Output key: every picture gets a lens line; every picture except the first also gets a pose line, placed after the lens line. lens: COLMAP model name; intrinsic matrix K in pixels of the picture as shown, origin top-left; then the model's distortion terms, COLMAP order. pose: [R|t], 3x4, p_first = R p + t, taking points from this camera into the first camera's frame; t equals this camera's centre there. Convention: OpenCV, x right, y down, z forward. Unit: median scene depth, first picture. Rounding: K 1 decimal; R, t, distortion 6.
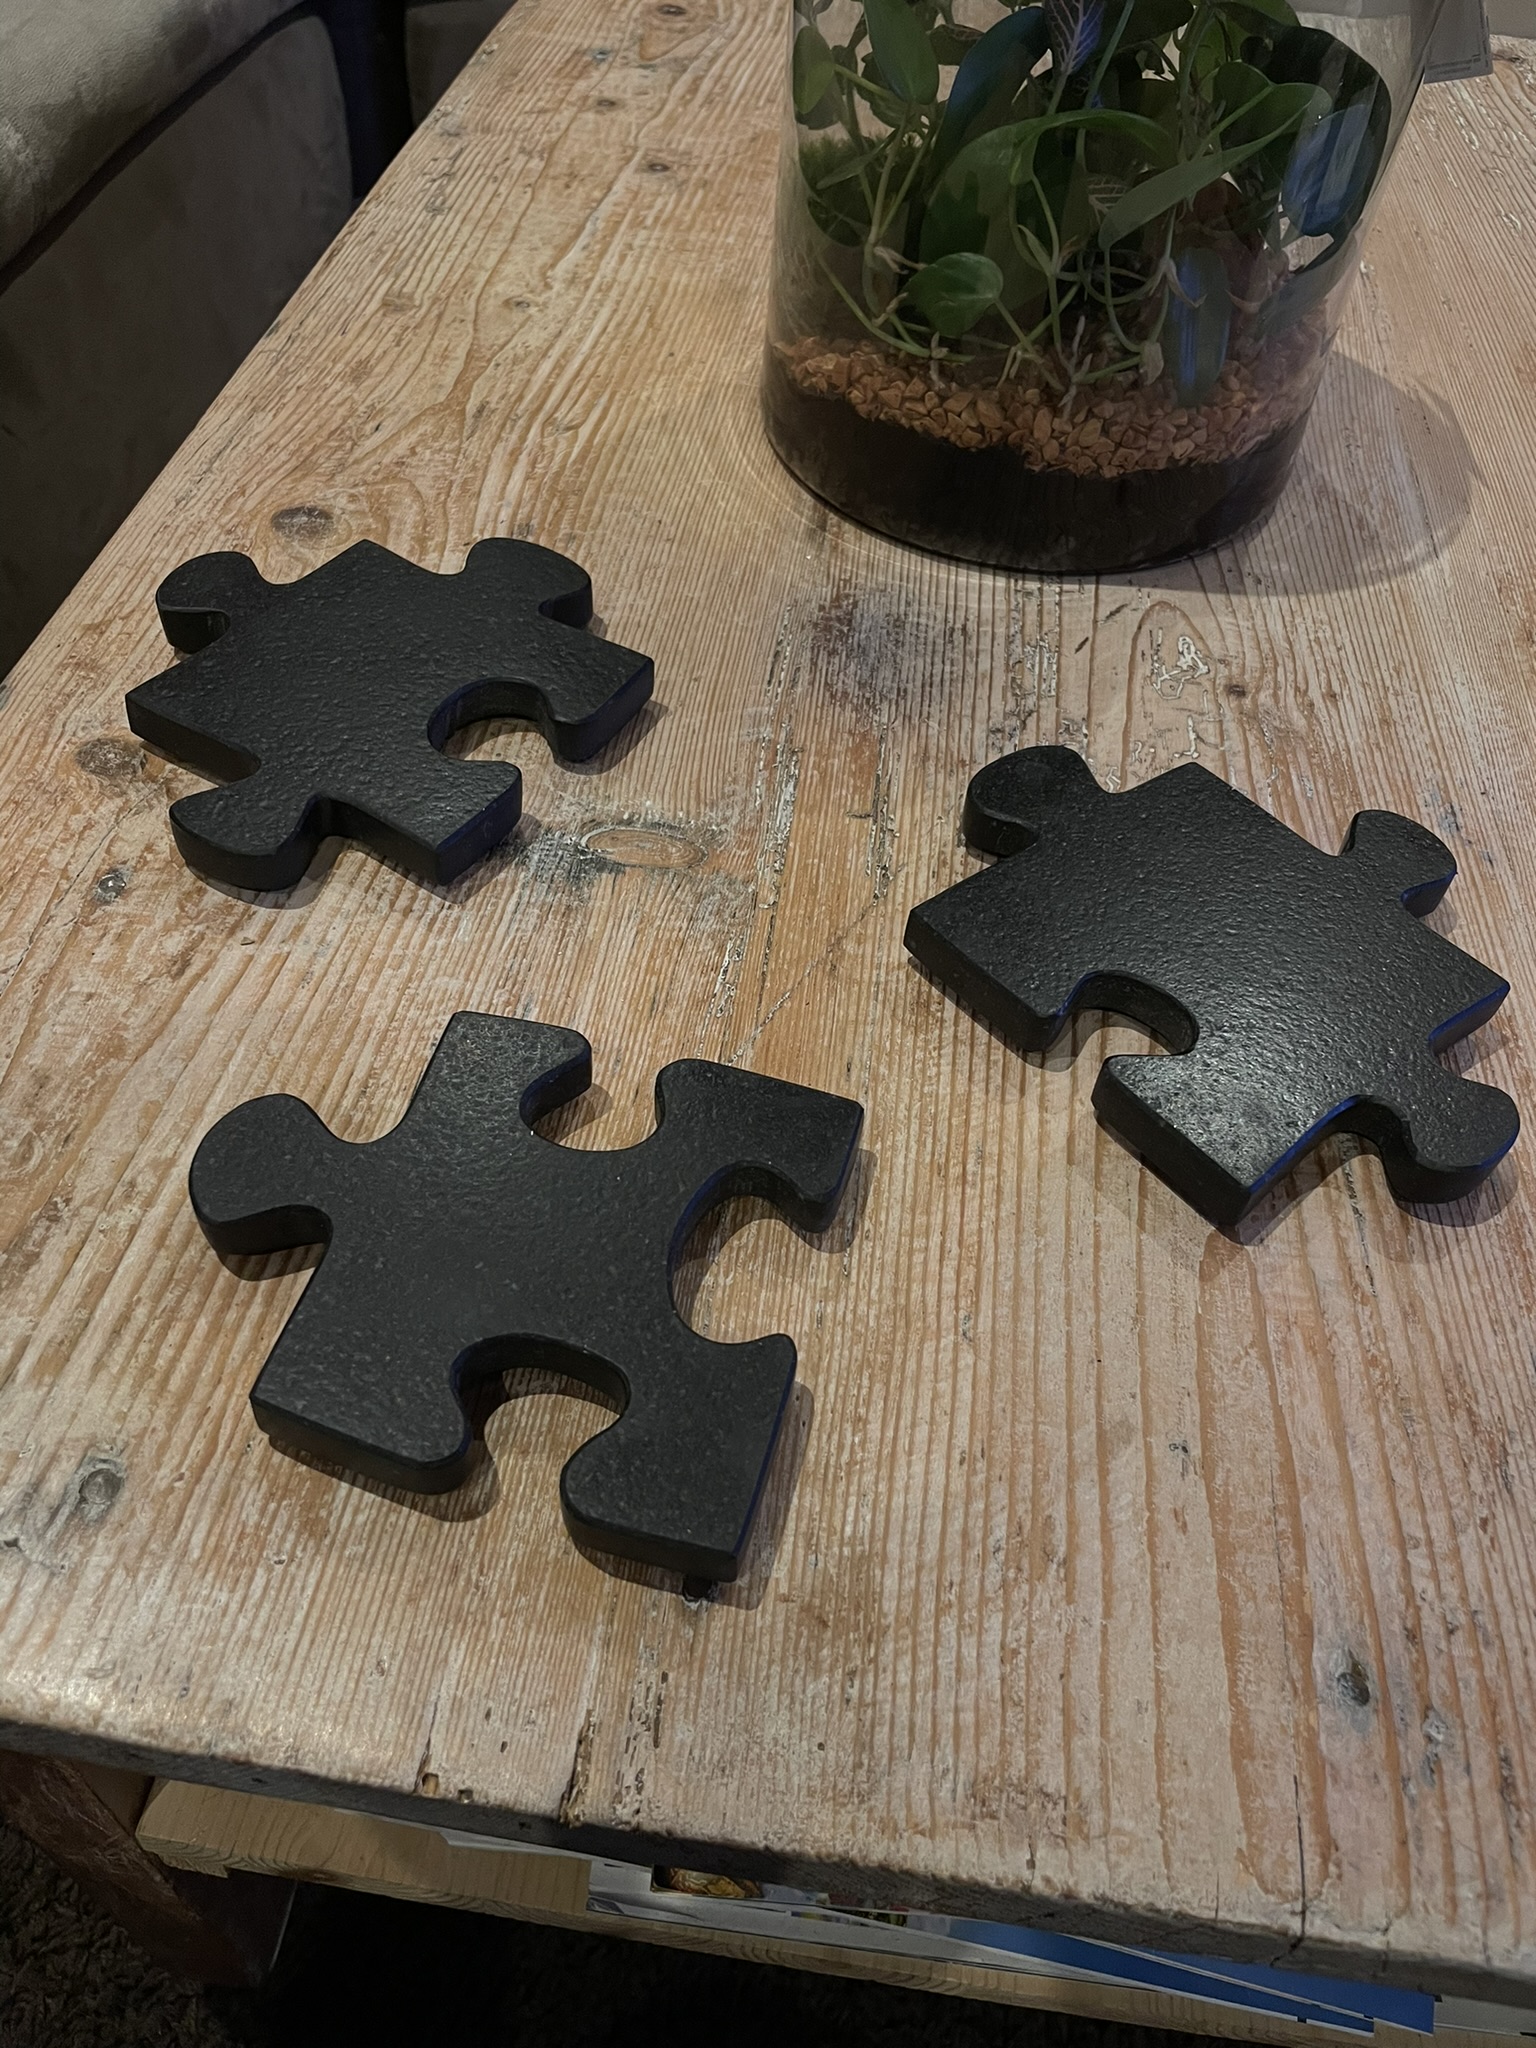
lens RADIAL K [[1543.3, 0, 768.0], [0, 1543.3, 1024.0], [0, 0, 1]] dist [0.048758, -0.088359]
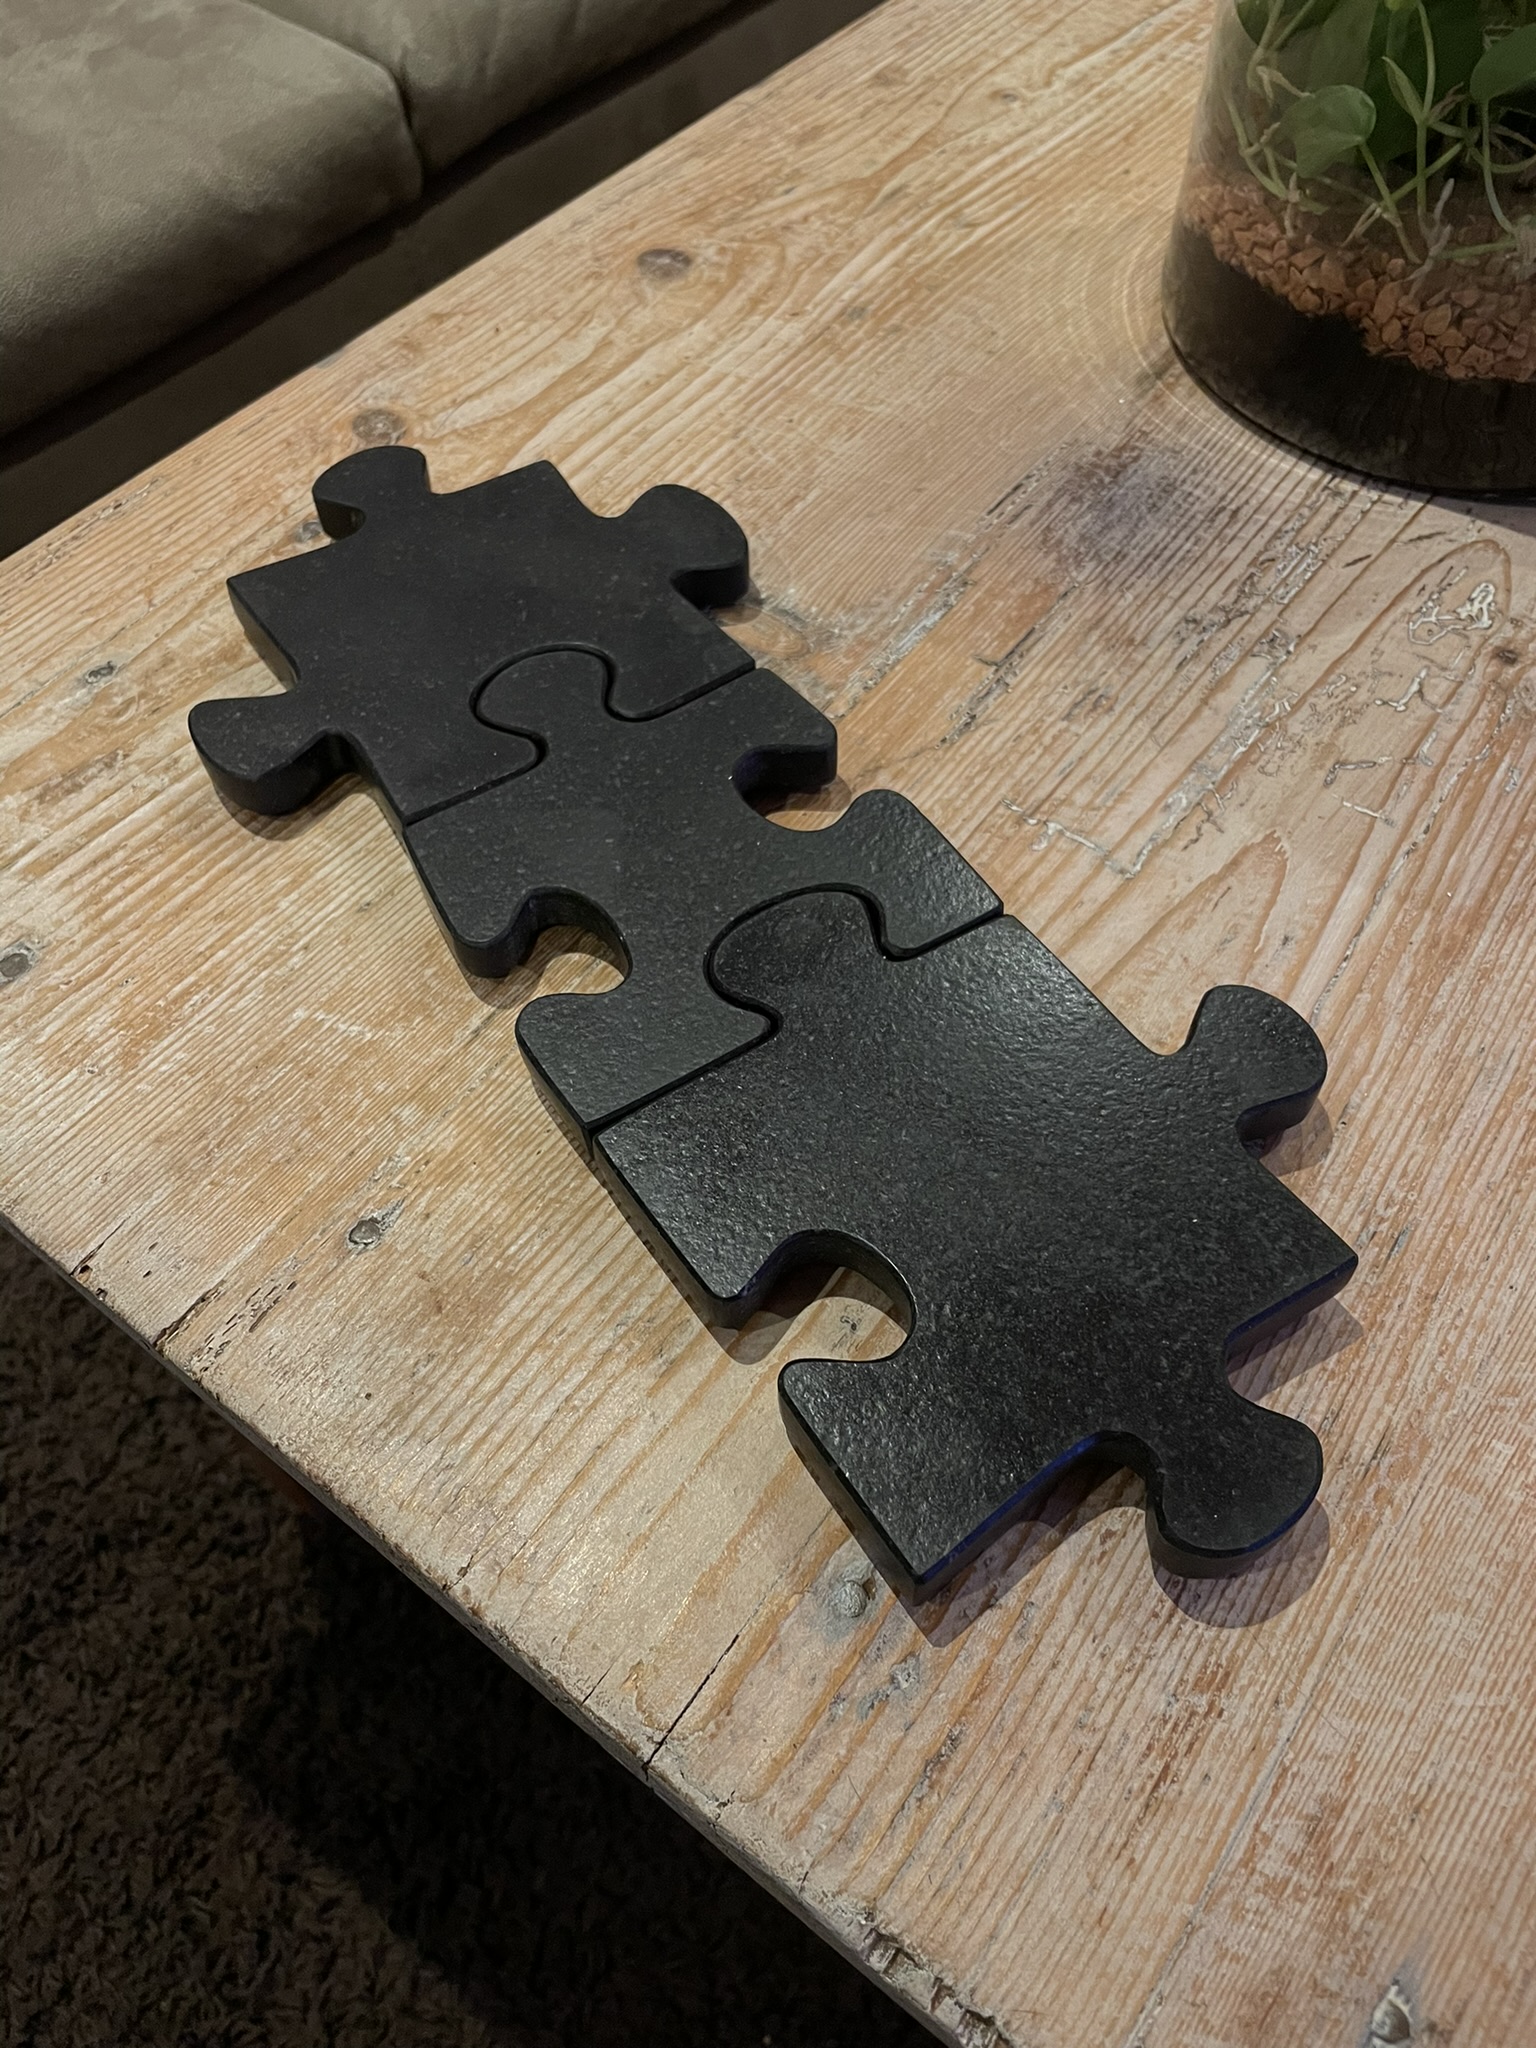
lens RADIAL K [[1543.3, 0, 768.0], [0, 1543.3, 1024.0], [0, 0, 1]] dist [0.048758, -0.088359]
pose [[0.867591, 0.353567, -0.349680, 0.328943], [-0.323822, 0.935353, 0.142314, -0.016124], [0.377391, -0.010236, 0.925997, 0.055066]]
